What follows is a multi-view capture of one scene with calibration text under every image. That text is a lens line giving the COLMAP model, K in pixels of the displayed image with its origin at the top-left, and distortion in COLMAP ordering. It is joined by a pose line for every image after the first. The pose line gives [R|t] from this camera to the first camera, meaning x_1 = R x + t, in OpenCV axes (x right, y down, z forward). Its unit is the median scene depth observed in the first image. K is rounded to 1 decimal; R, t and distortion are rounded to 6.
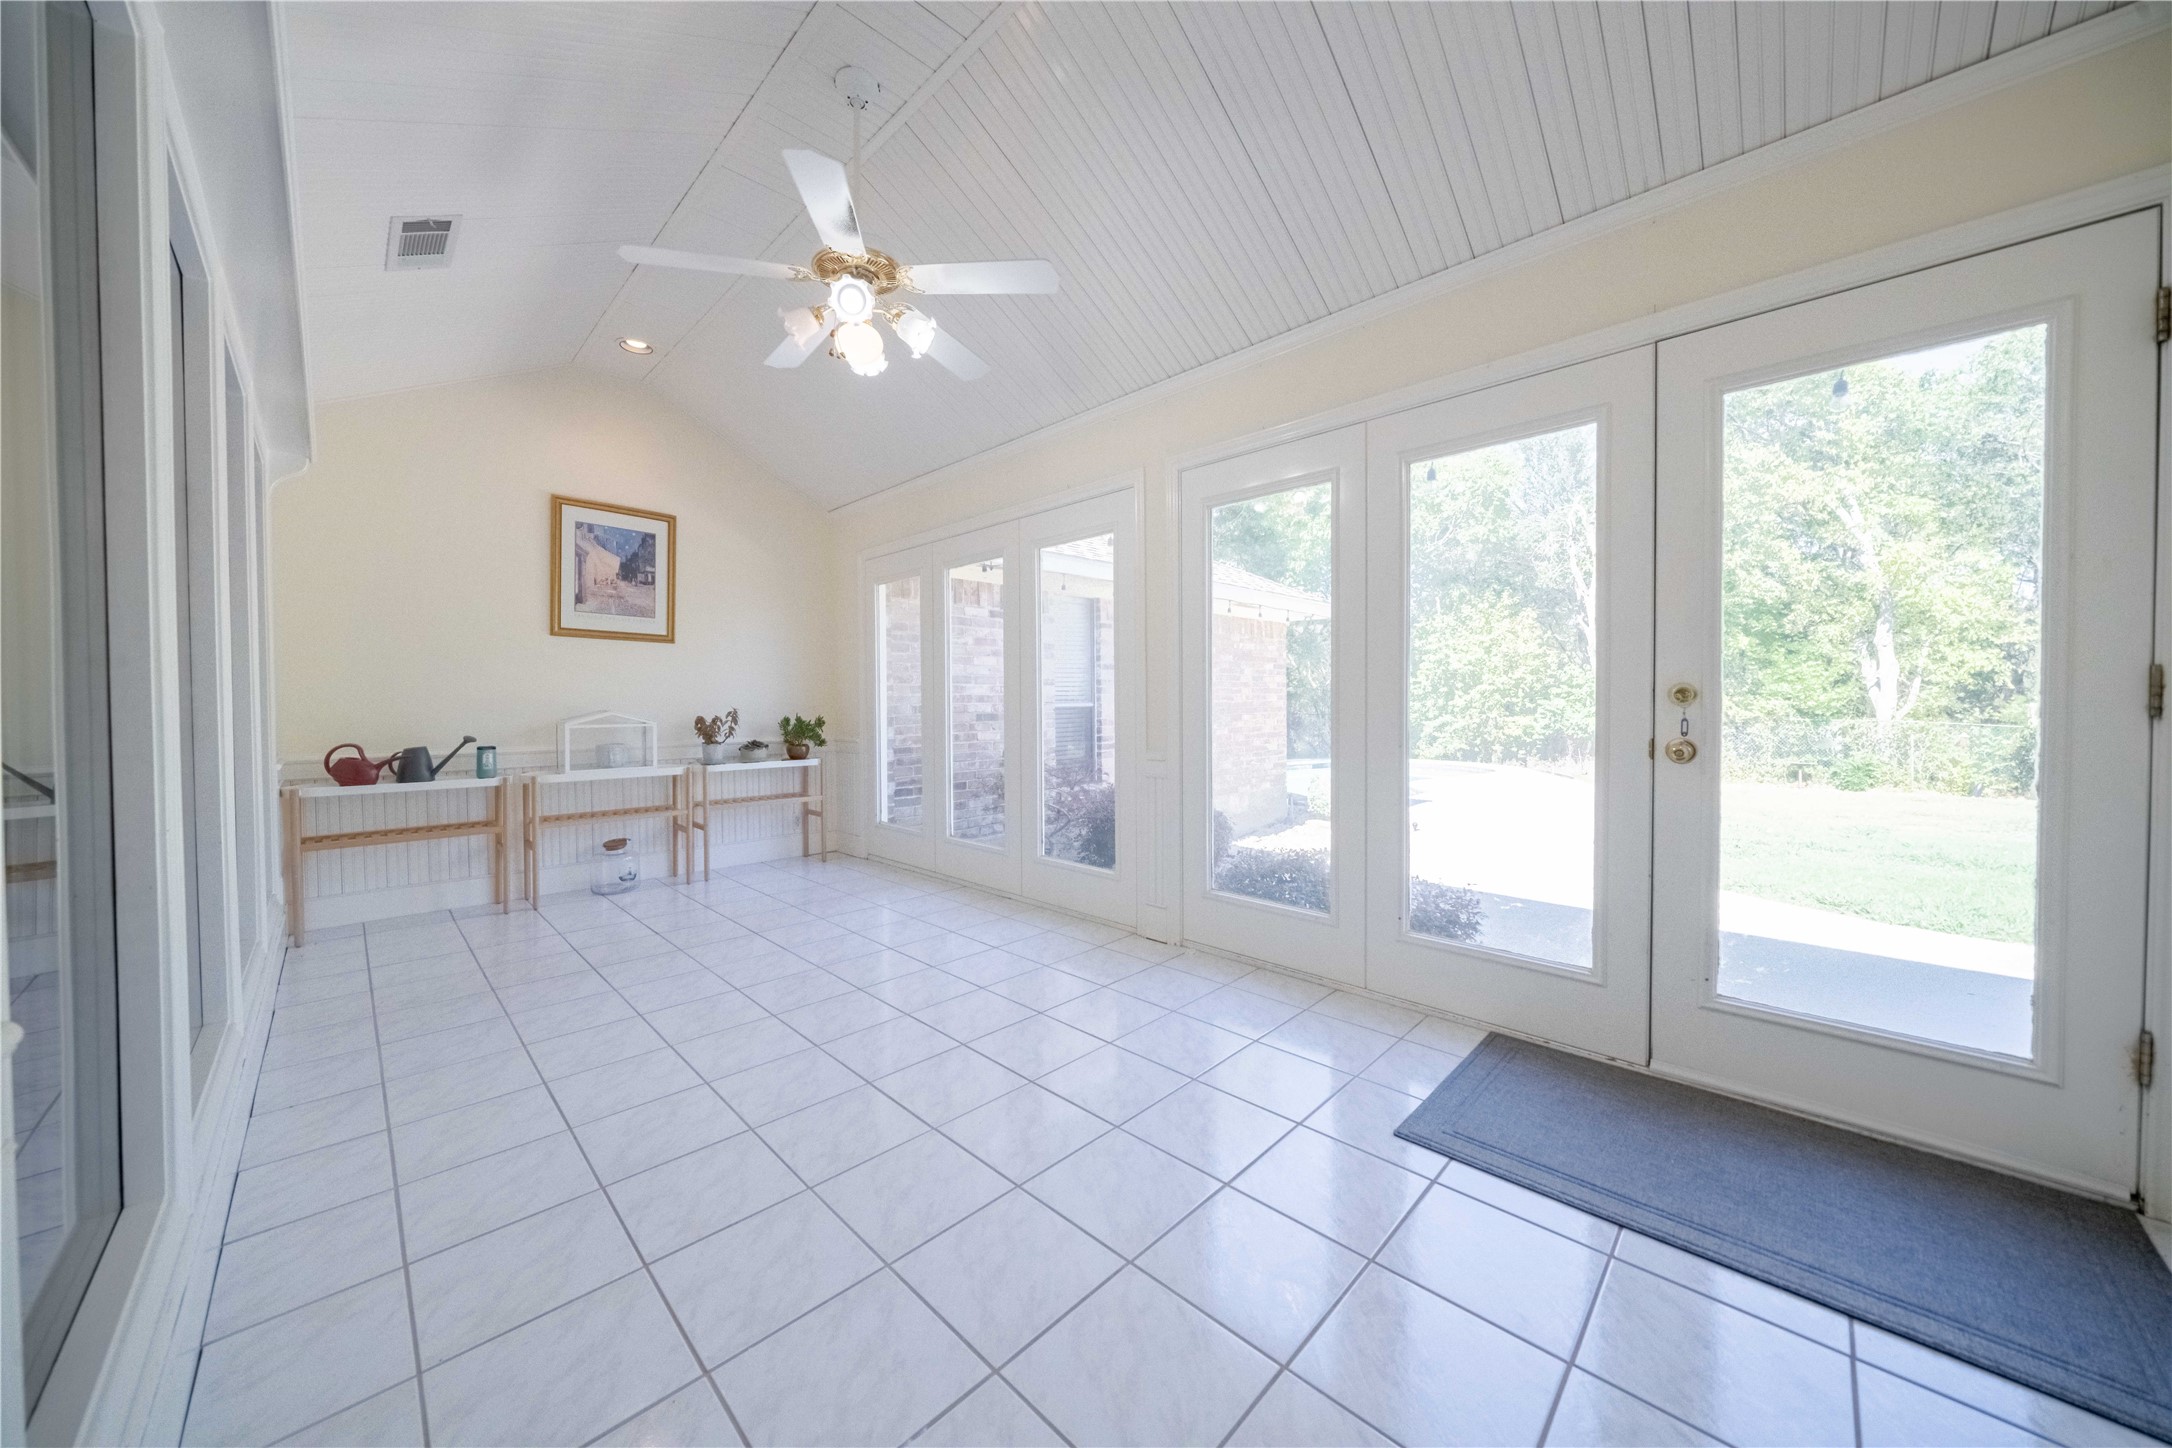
lens RADIAL K [[740.8, 0, 1076.4], [0, 740.8, 719.0], [0, 0, 1]] dist [-0.002155, -0.000026]
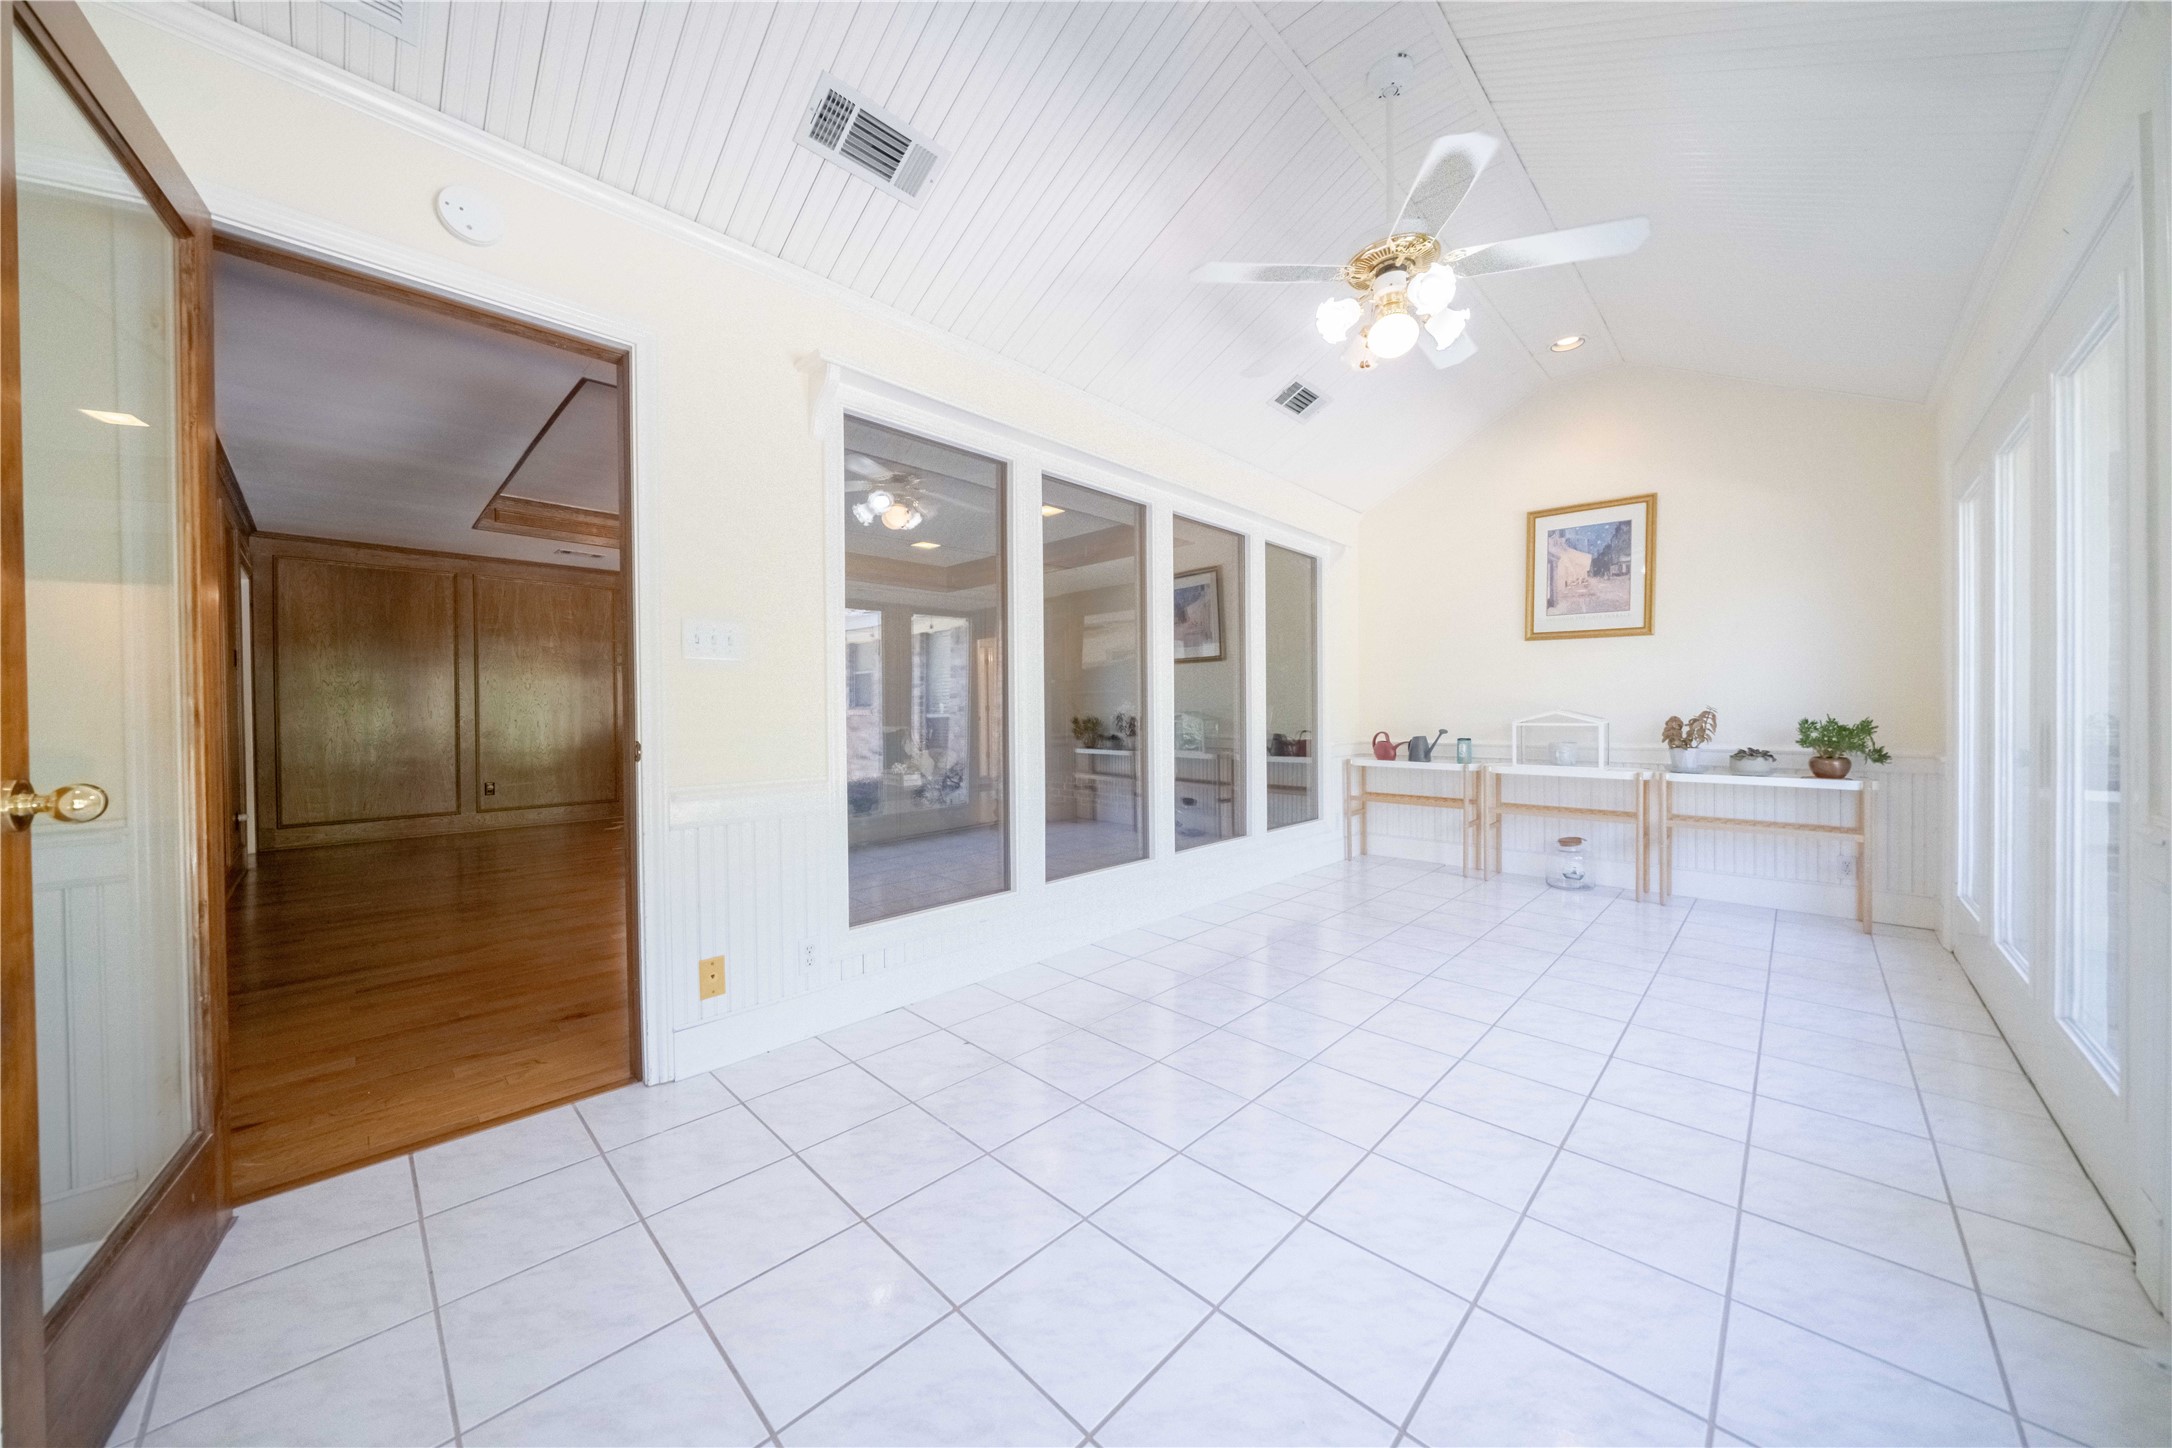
lens RADIAL K [[740.8, 0, 1076.5], [0, 740.8, 714.2], [0, 0, 1]] dist [-0.002155, -0.000026]
pose [[0.014307, 0.014068, -0.999799, 0.364499], [-0.011596, 0.999836, 0.013902, -0.010341], [0.999830, 0.011394, 0.014468, 0.299640]]
